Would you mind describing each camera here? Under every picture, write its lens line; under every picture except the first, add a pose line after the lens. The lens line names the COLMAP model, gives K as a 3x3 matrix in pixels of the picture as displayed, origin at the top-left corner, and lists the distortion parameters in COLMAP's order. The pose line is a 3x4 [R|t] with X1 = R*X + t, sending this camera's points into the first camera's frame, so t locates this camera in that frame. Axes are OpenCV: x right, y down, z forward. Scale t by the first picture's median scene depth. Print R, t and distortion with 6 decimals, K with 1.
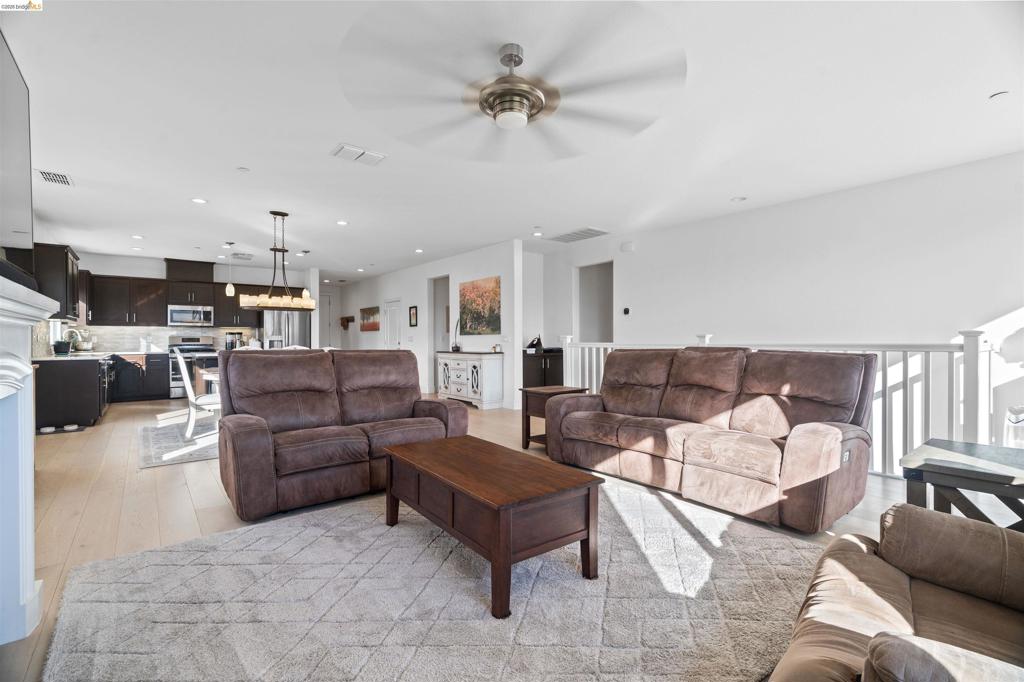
lens RADIAL K [[467.1, 0, 508.9], [0, 467.1, 337.9], [0, 0, 1]] dist [-0.000572, 0.000134]
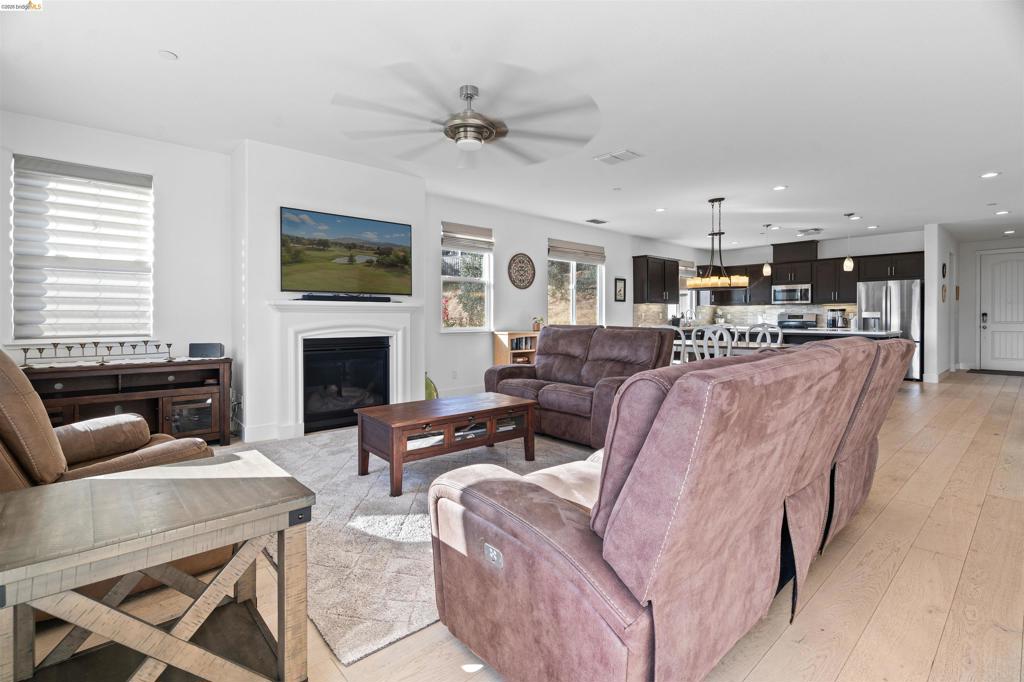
lens RADIAL K [[473.9, 0, 510.1], [0, 473.9, 319.2], [0, 0, 1]] dist [0.001938, 0.000732]
pose [[0.066145, 0.007409, -0.997782, 0.378318], [0.003398, 0.999965, 0.007650, -0.000782], [0.997804, -0.003897, 0.066118, 0.302974]]
